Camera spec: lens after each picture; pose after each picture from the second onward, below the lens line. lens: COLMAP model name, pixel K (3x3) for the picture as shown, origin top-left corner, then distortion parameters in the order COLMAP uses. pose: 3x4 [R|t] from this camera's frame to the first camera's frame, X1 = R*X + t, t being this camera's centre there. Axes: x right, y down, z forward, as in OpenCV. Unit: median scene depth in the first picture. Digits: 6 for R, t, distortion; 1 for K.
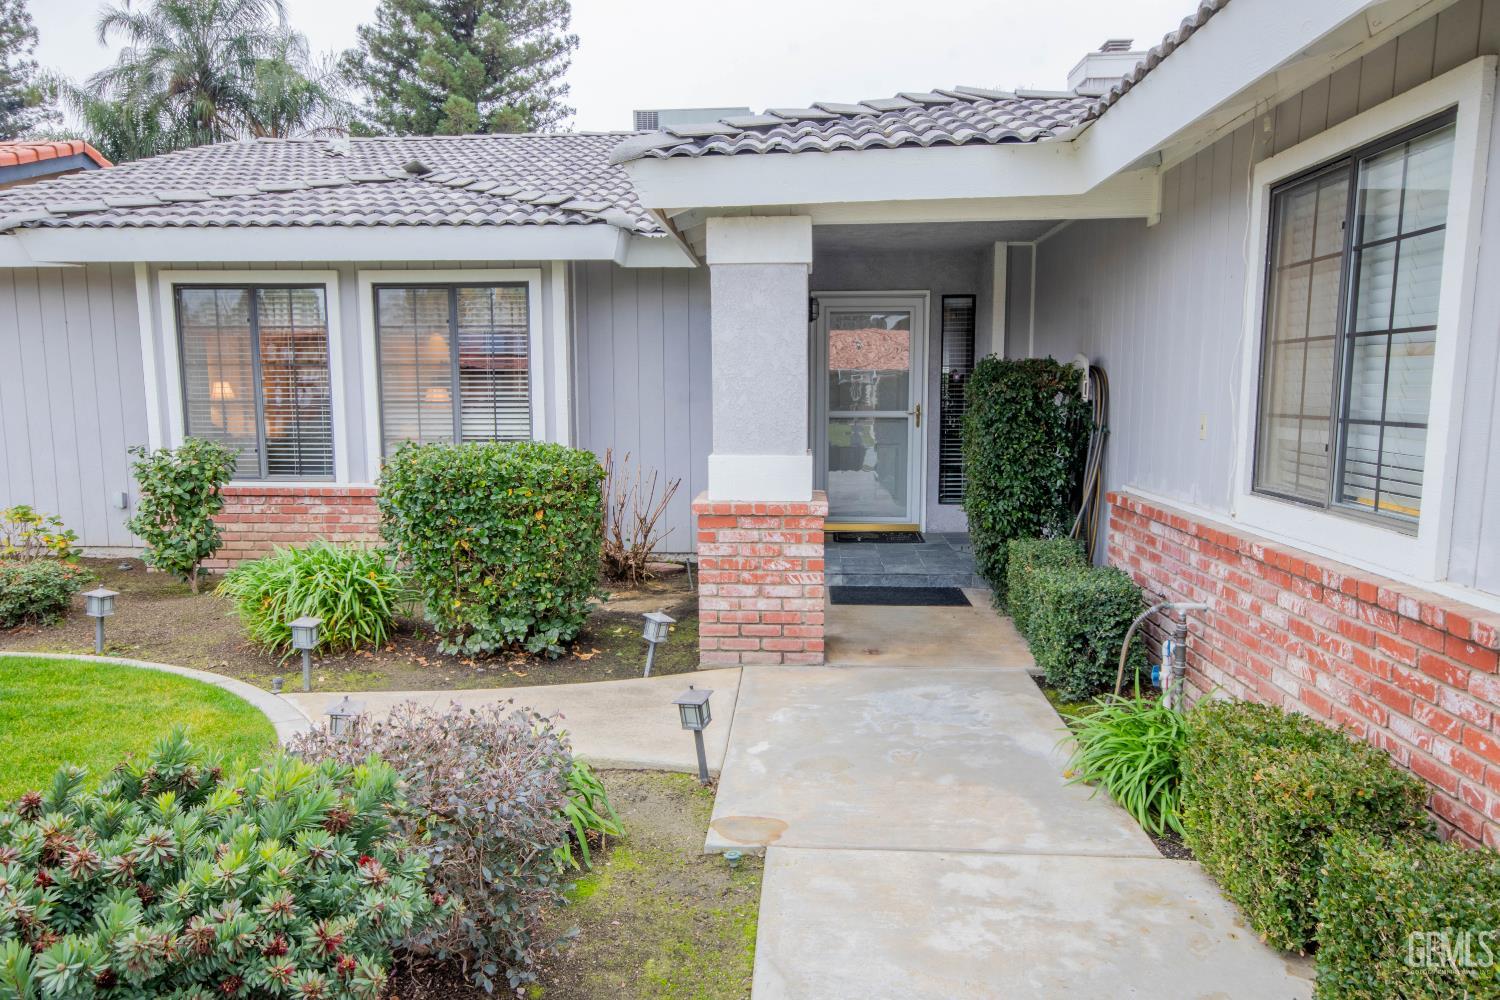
lens RADIAL K [[1062.4, 0, 751.0], [0, 1062.4, 505.1], [0, 0, 1]] dist [0.011324, 0.002583]
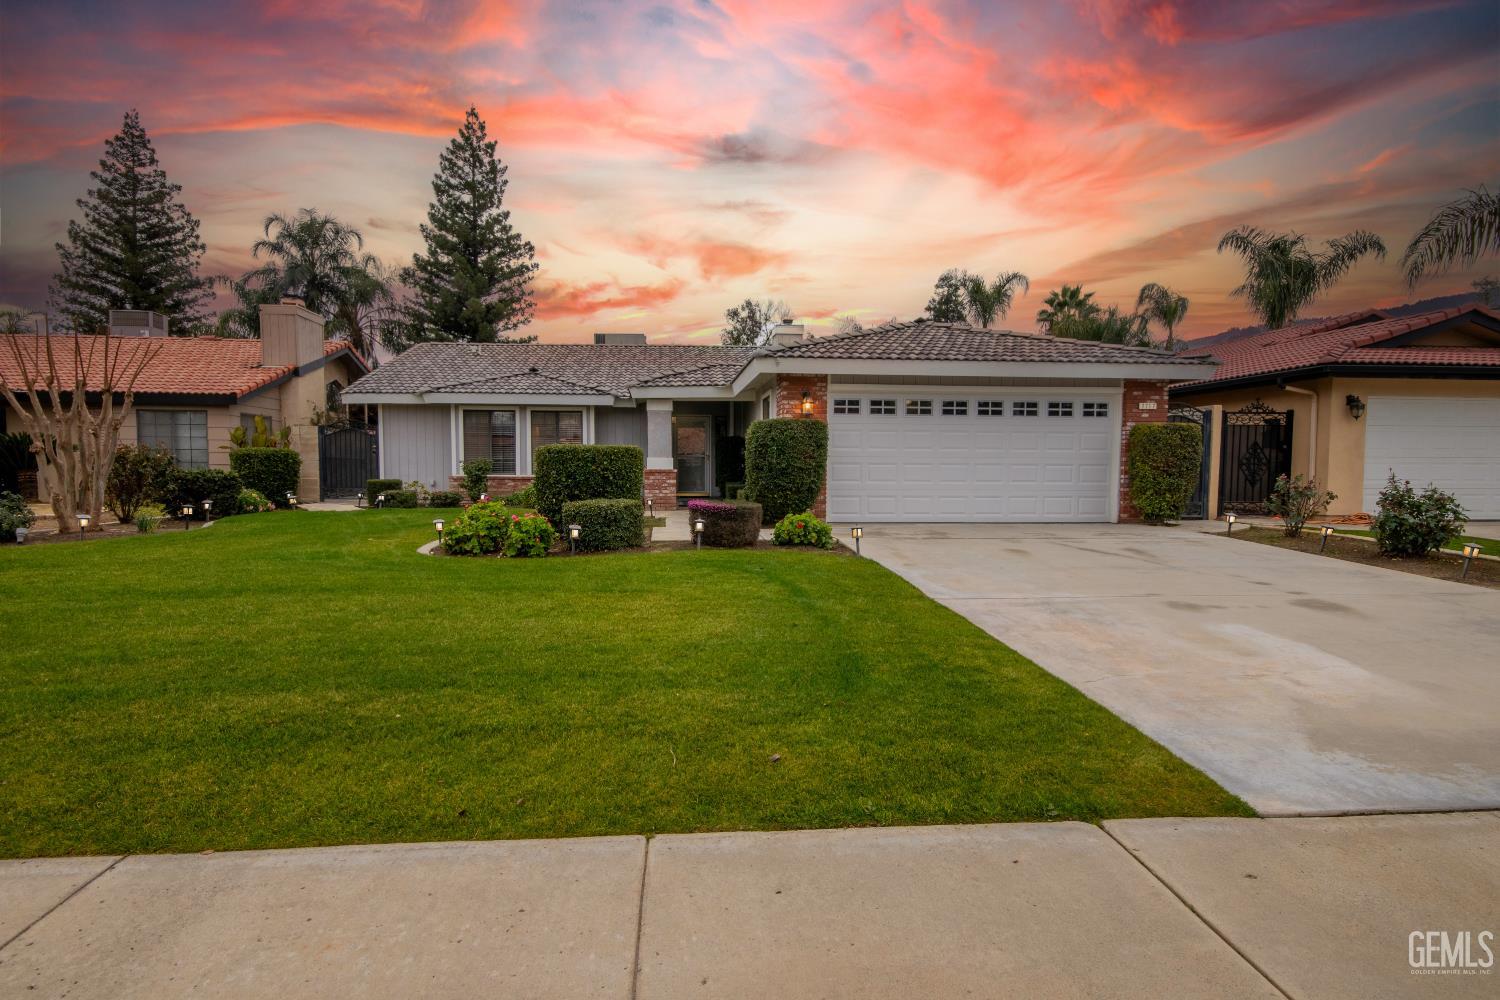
lens RADIAL K [[779.9, 0, 747.3], [0, 779.9, 490.4], [0, 0, 1]] dist [0.016004, -0.002247]
pose [[0.987792, -0.001910, 0.155766, -0.083742], [0.014622, 0.996647, -0.080505, 0.213056], [-0.155090, 0.081800, 0.984508, -1.308630]]
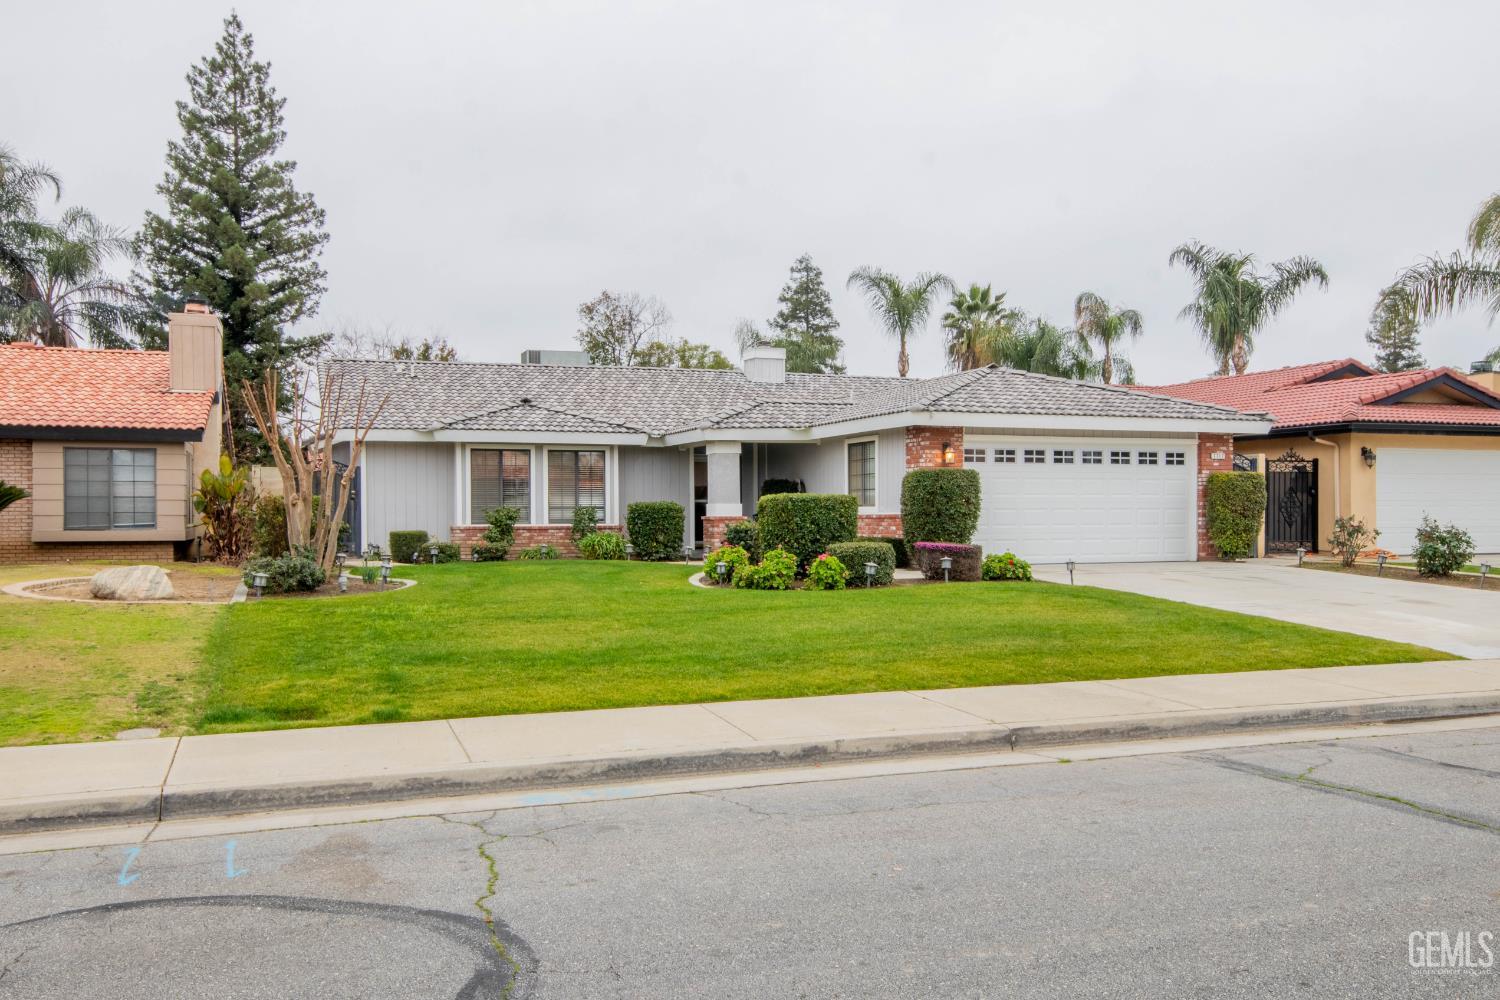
lens RADIAL K [[1161.2, 0, 748.0], [0, 1161.2, 506.6], [0, 0, 1]] dist [0.002757, 0.017961]
pose [[0.918723, -0.002740, 0.394894, -1.035231], [0.048693, 0.993131, -0.106394, 0.268614], [-0.391890, 0.116975, 0.912545, -1.851851]]
